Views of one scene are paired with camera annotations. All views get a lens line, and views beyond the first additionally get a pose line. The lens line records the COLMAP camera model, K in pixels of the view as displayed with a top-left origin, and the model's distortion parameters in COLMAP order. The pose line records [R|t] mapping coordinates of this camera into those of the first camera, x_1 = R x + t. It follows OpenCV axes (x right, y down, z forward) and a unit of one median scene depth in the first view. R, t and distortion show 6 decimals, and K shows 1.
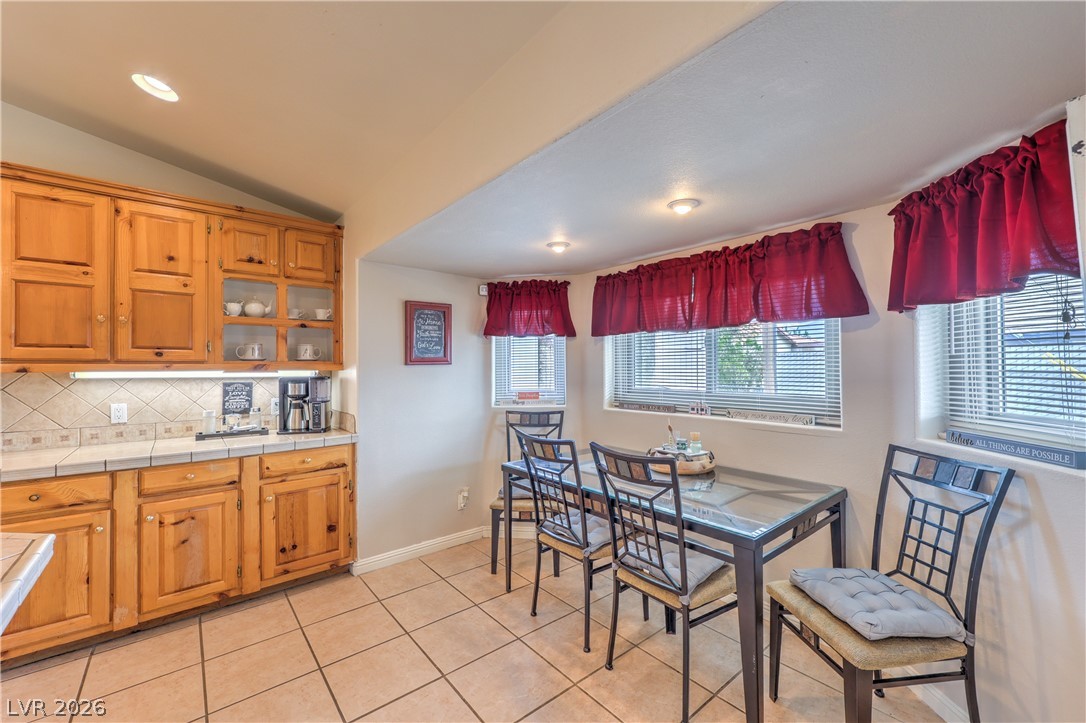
lens RADIAL K [[440.7, 0, 540.4], [0, 440.7, 362.7], [0, 0, 1]] dist [0.007017, -0.001033]
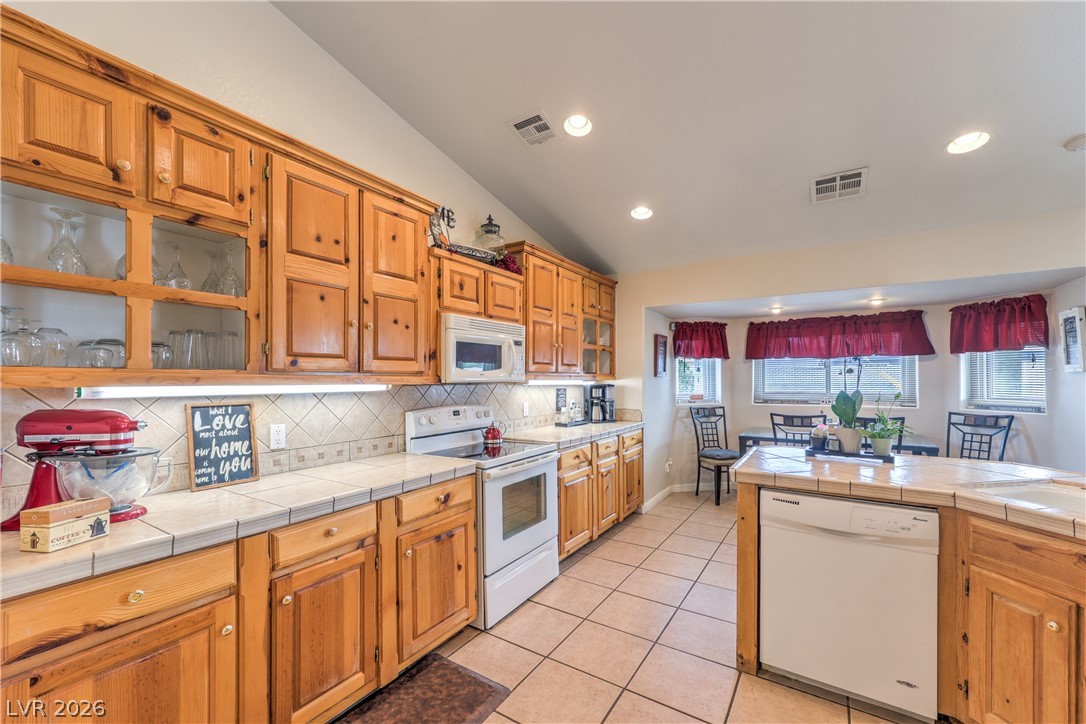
lens RADIAL K [[440.7, 0, 542.9], [0, 440.7, 376.8], [0, 0, 1]] dist [0.007017, -0.001033]
pose [[0.954812, 0.003335, 0.297191, -1.311393], [-0.003844, 0.999992, 0.001127, 0.006547], [-0.297185, -0.002219, 0.954817, -0.385324]]
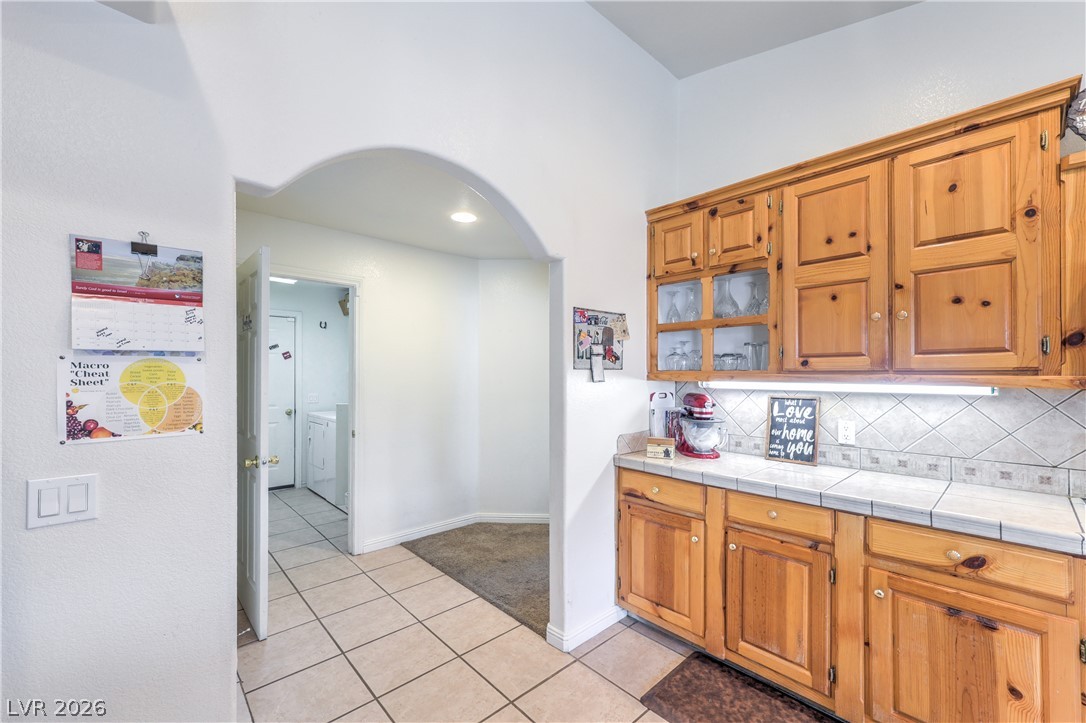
lens RADIAL K [[440.7, 0, 544.5], [0, 440.7, 371.4], [0, 0, 1]] dist [0.007017, -0.001033]
pose [[0.057044, -0.002536, -0.998368, -0.741601], [0.004848, 0.999986, -0.002264, 0.000900], [0.998360, -0.004711, 0.057055, -0.107205]]
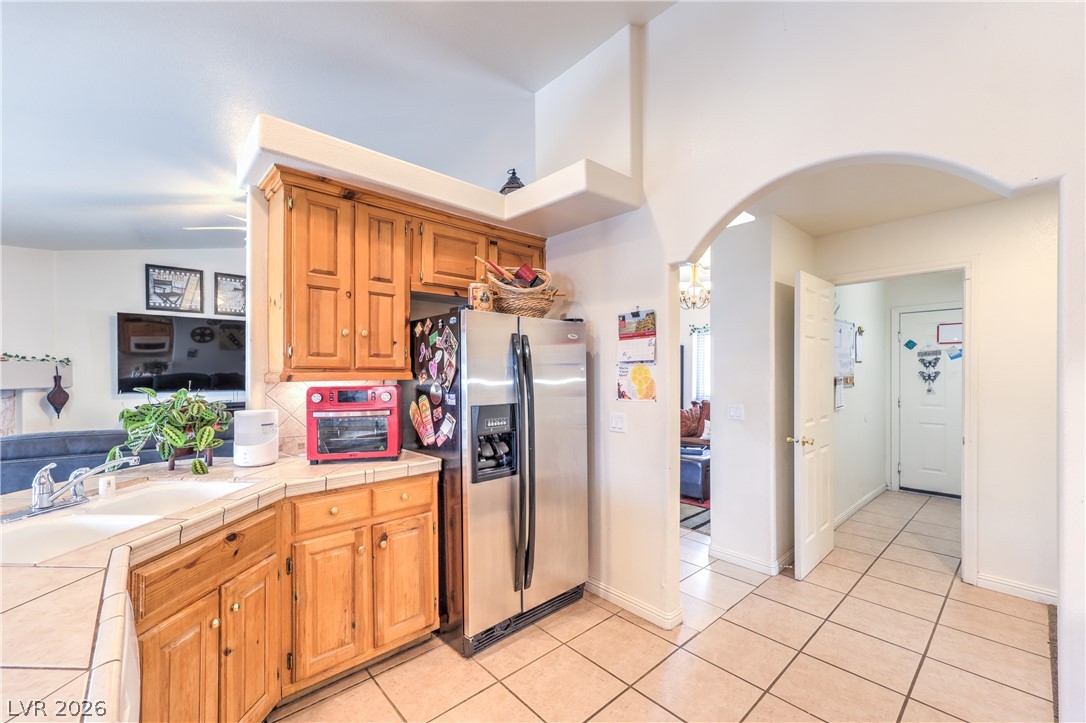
lens RADIAL K [[440.7, 0, 537.7], [0, 440.7, 378.2], [0, 0, 1]] dist [0.007017, -0.001033]
pose [[-0.999420, 0.006903, -0.033345, -0.955718], [0.006813, 0.999973, 0.002809, 0.010512], [0.033363, 0.002580, -0.999440, 0.466306]]
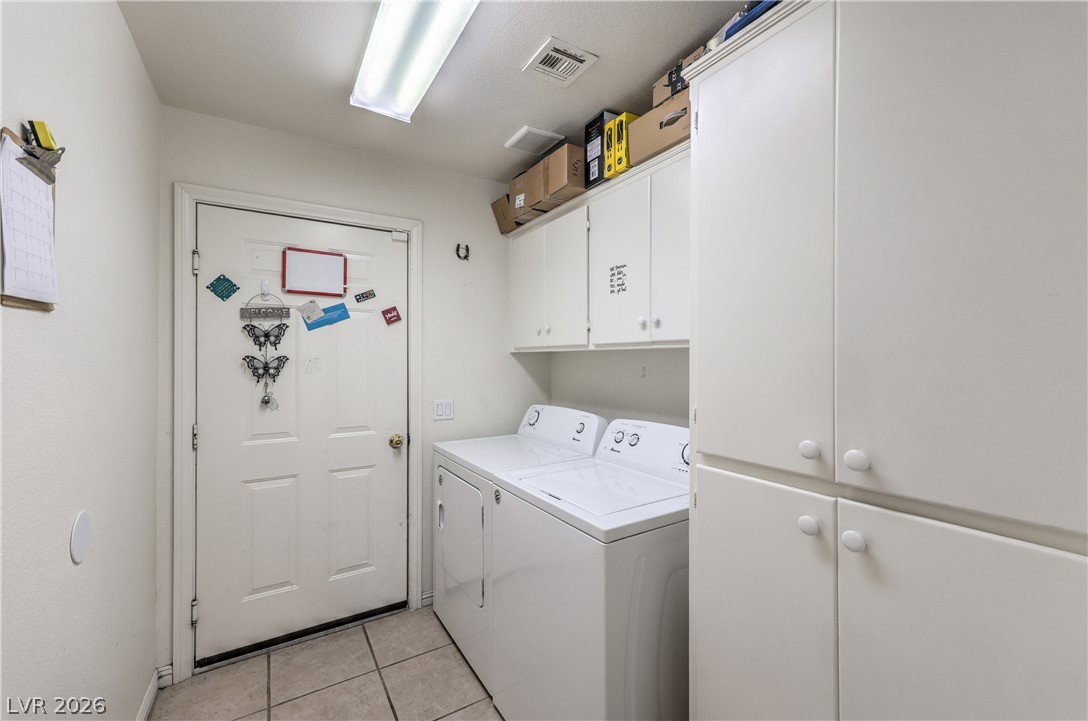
lens RADIAL K [[441.5, 0, 544.0], [0, 441.5, 357.4], [0, 0, 1]] dist [0.007017, -0.001033]
pose [[-0.138501, -0.000325, -0.990362, -1.929754], [0.005118, 0.999986, -0.001044, 0.005012], [0.990349, -0.005214, -0.138497, -0.711898]]
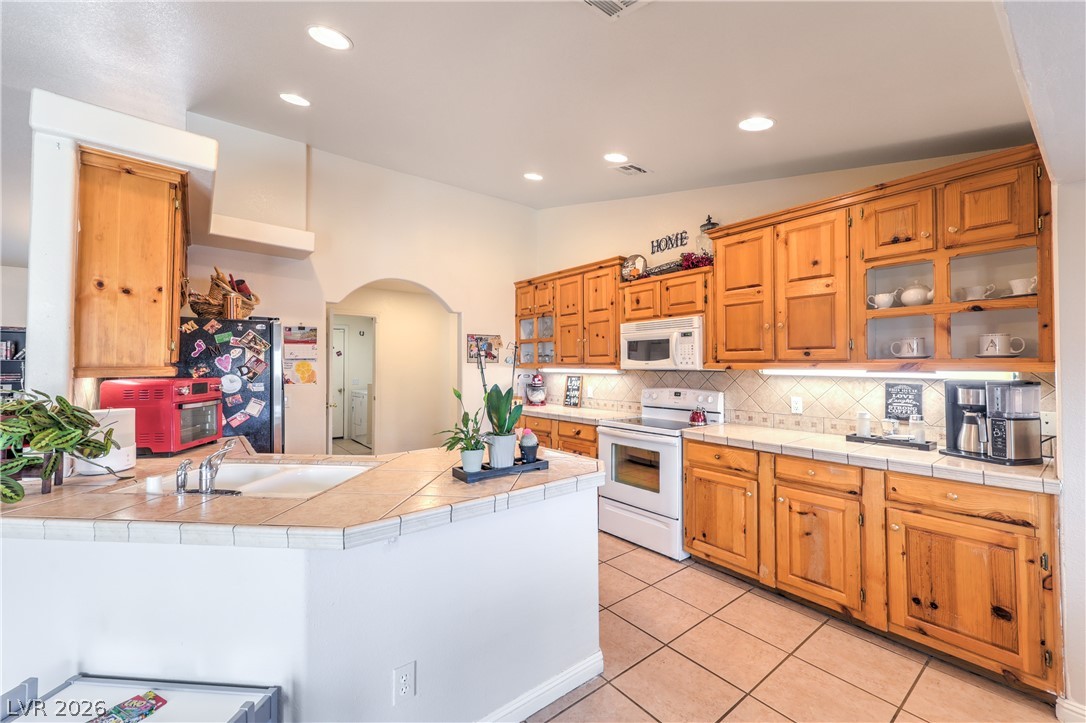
lens RADIAL K [[440.7, 0, 543.1], [0, 440.7, 356.7], [0, 0, 1]] dist [0.007017, -0.001033]
pose [[-0.032498, -0.014135, -0.999372, 0.228431], [0.007866, 0.999865, -0.014398, -0.001713], [0.999441, -0.008329, -0.032382, 0.366940]]
